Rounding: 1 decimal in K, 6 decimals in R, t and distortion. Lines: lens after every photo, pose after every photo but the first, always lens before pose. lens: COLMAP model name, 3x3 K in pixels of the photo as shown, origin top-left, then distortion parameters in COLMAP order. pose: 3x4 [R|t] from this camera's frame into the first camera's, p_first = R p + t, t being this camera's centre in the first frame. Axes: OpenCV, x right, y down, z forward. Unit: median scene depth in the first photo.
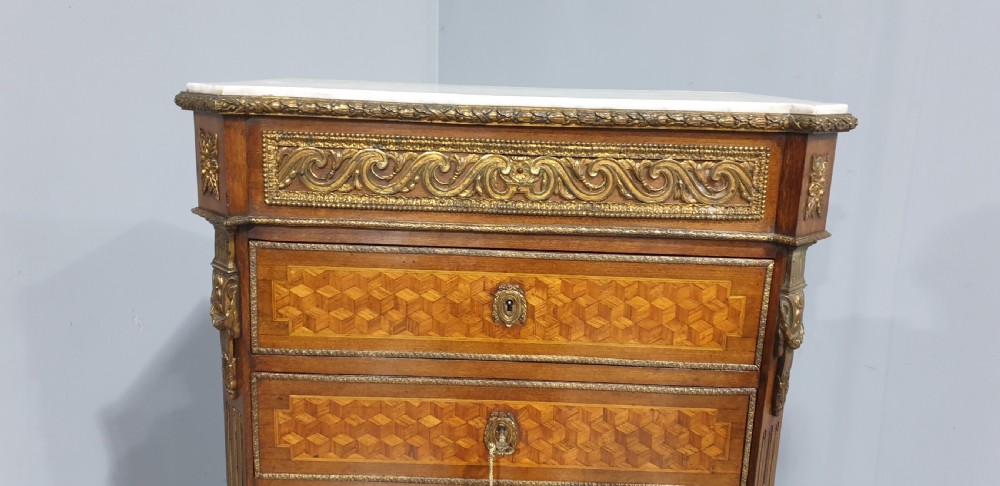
lens RADIAL K [[772.9, 0, 498.4], [0, 772.9, 241.8], [0, 0, 1]] dist [0.086128, -0.158265]
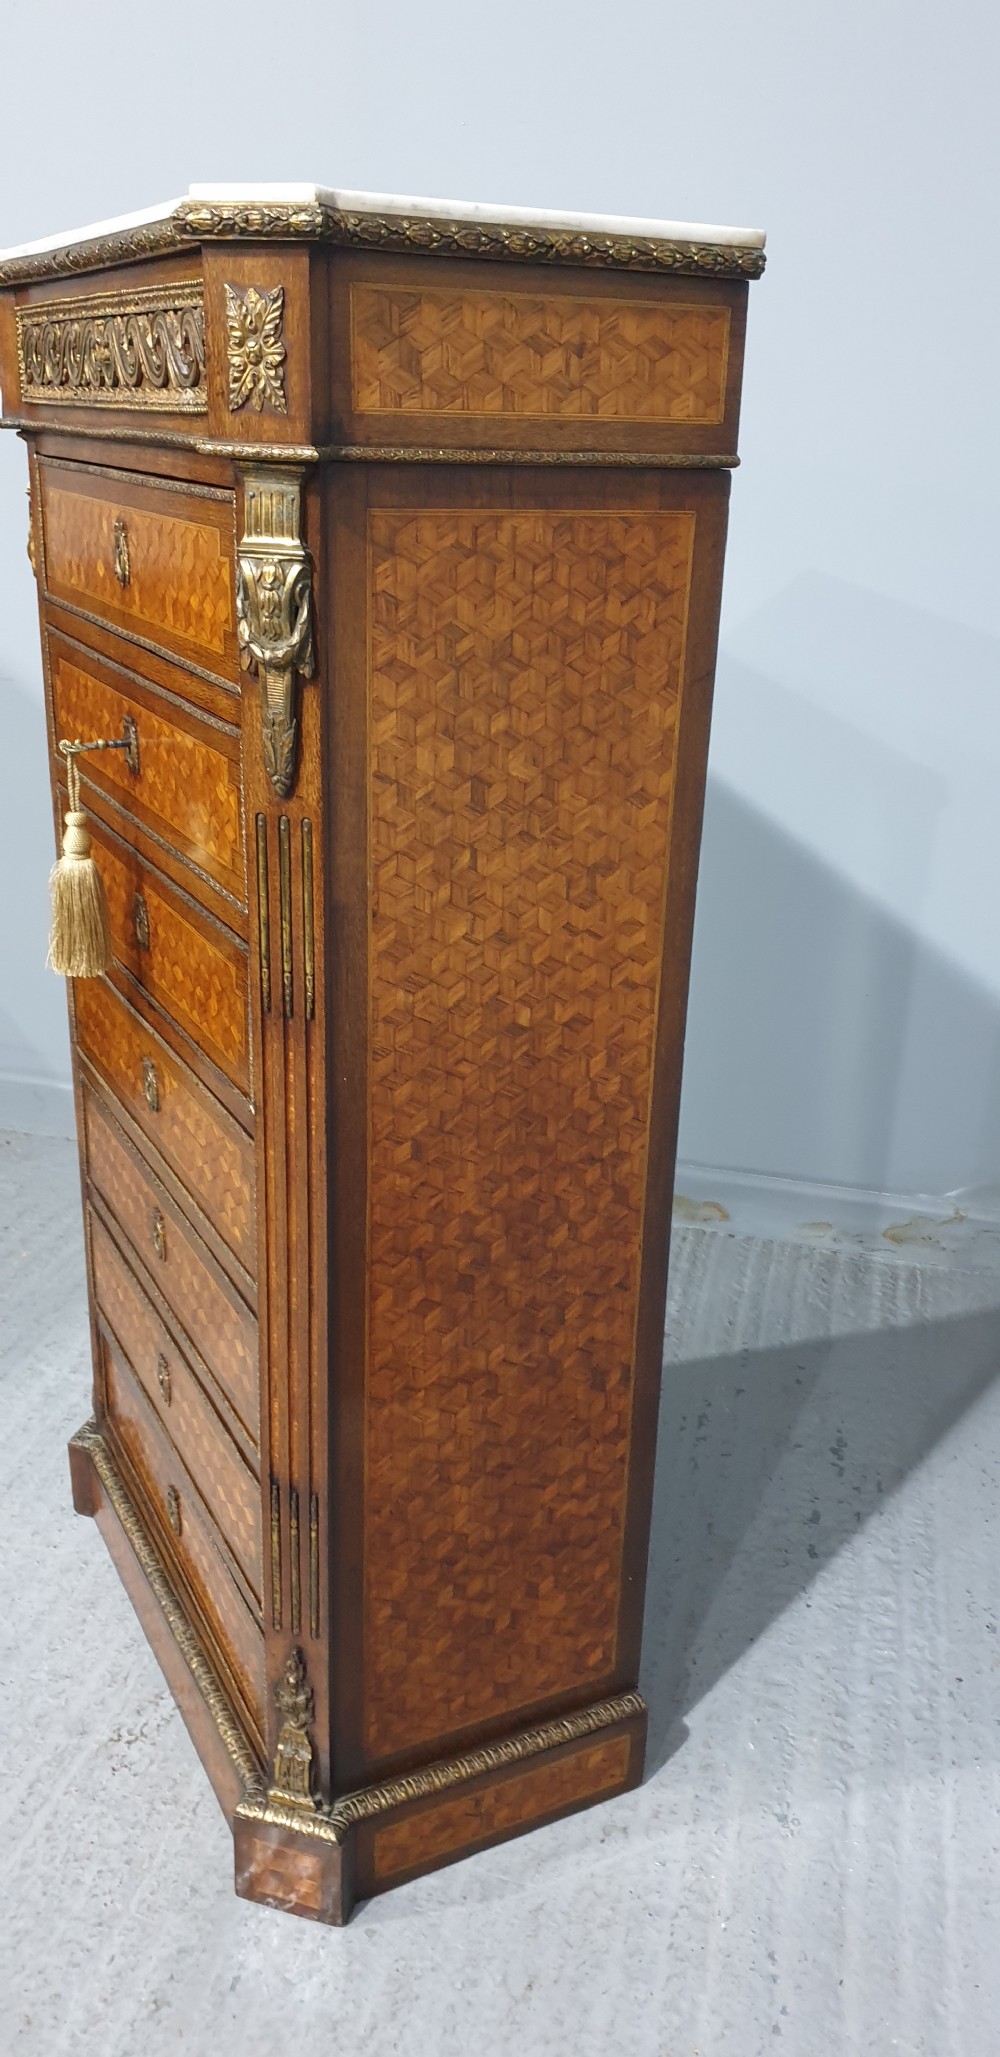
lens RADIAL K [[1589.9, 0, 512.1], [0, 1589.9, 1074.5], [0, 0, 1]] dist [0.086128, -0.158265]
pose [[0.475145, 0.320744, -0.819366, 1.555905], [-0.217498, 0.945111, 0.243842, 0.096231], [0.852603, 0.062350, 0.518826, 0.571673]]
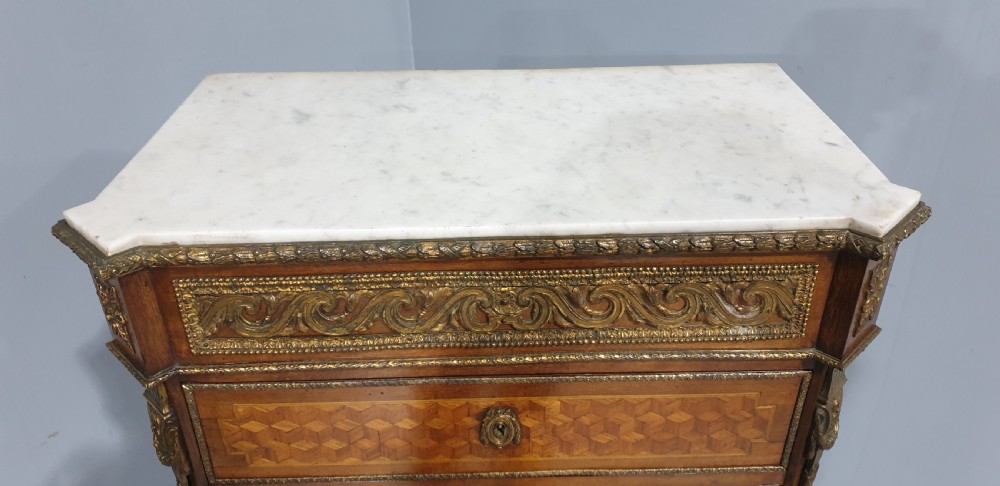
lens RADIAL K [[772.9, 0, 507.3], [0, 772.9, 236.2], [0, 0, 1]] dist [0.086128, -0.158265]
pose [[0.998722, -0.050440, 0.003059, 0.030269], [0.047100, 0.951102, 0.305265, -0.381525], [-0.018307, -0.304731, 0.952262, 0.248056]]
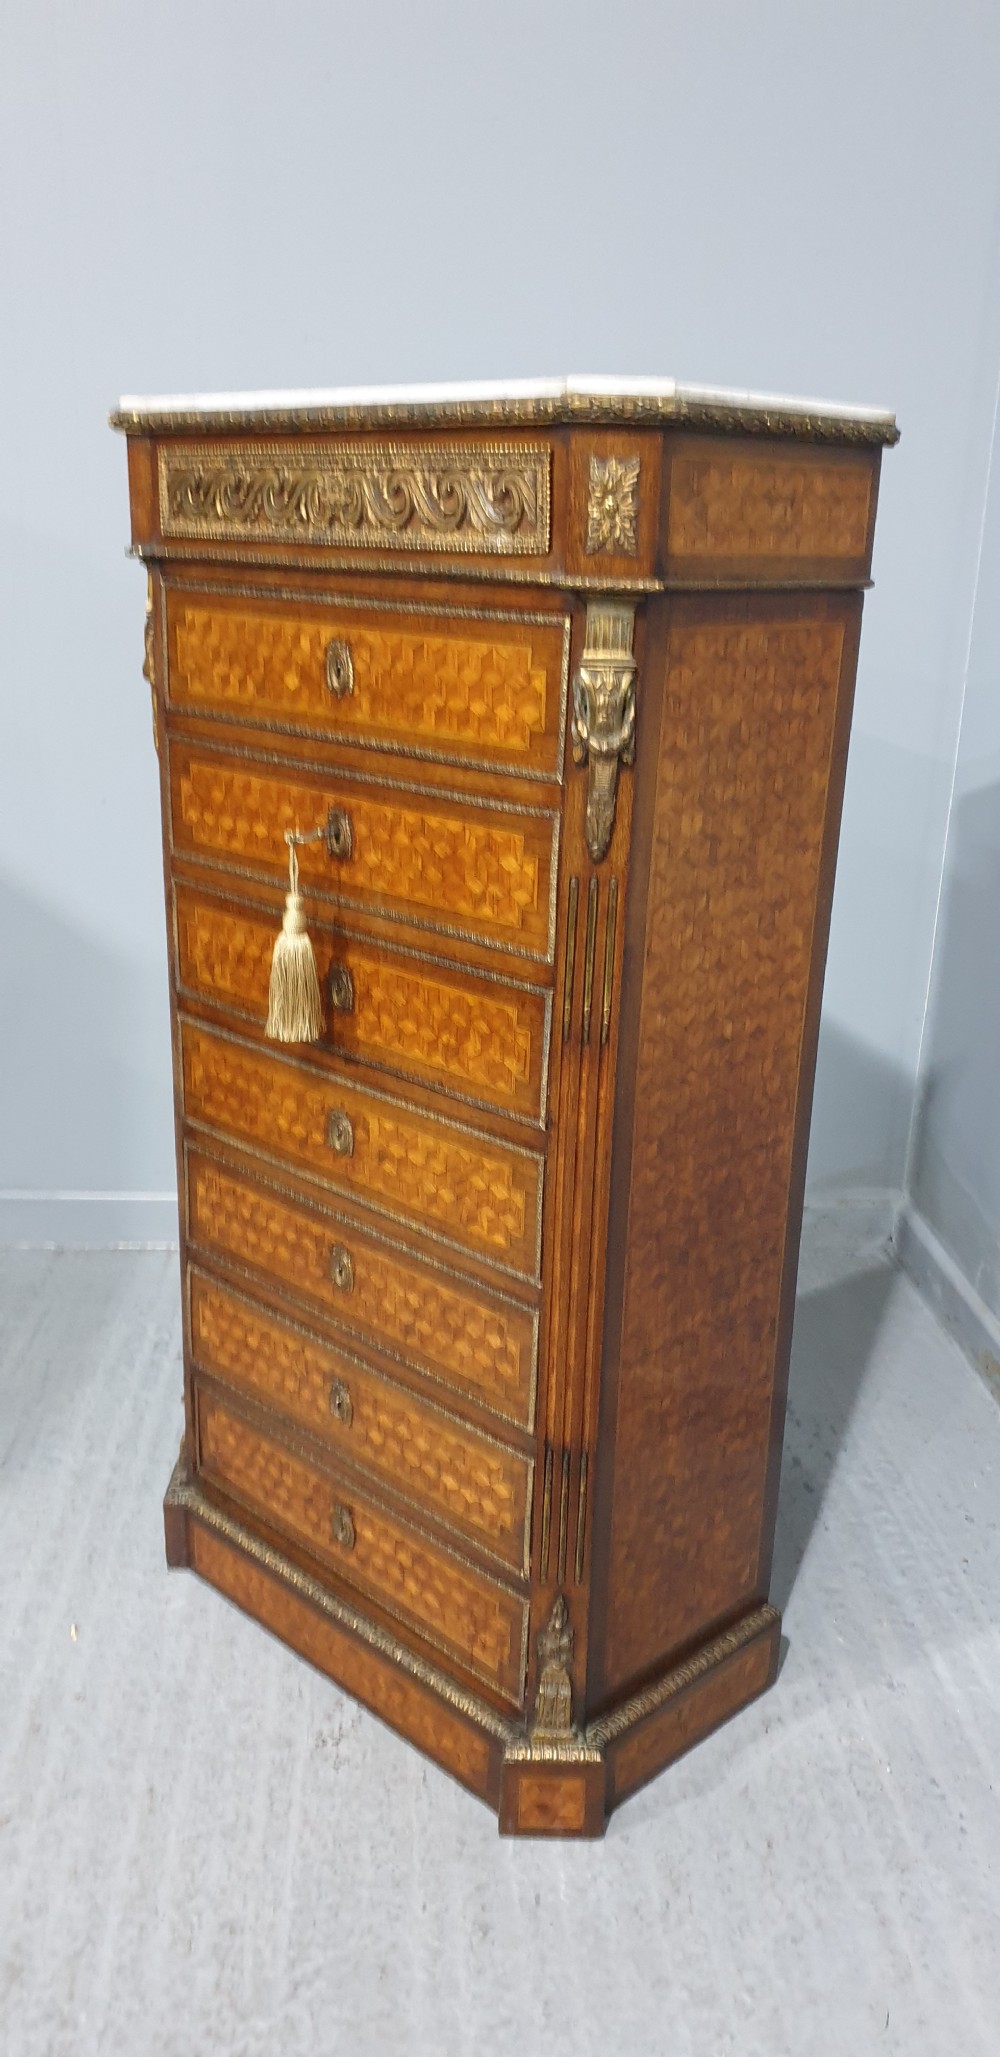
lens RADIAL K [[1589.9, 0, 505.6], [0, 1589.9, 1101.8], [0, 0, 1]] dist [0.086128, -0.158265]
pose [[0.711036, 0.228962, -0.664834, 1.384631], [-0.167678, 0.973435, 0.155911, 0.237001], [0.682870, 0.000619, 0.730539, -0.127709]]
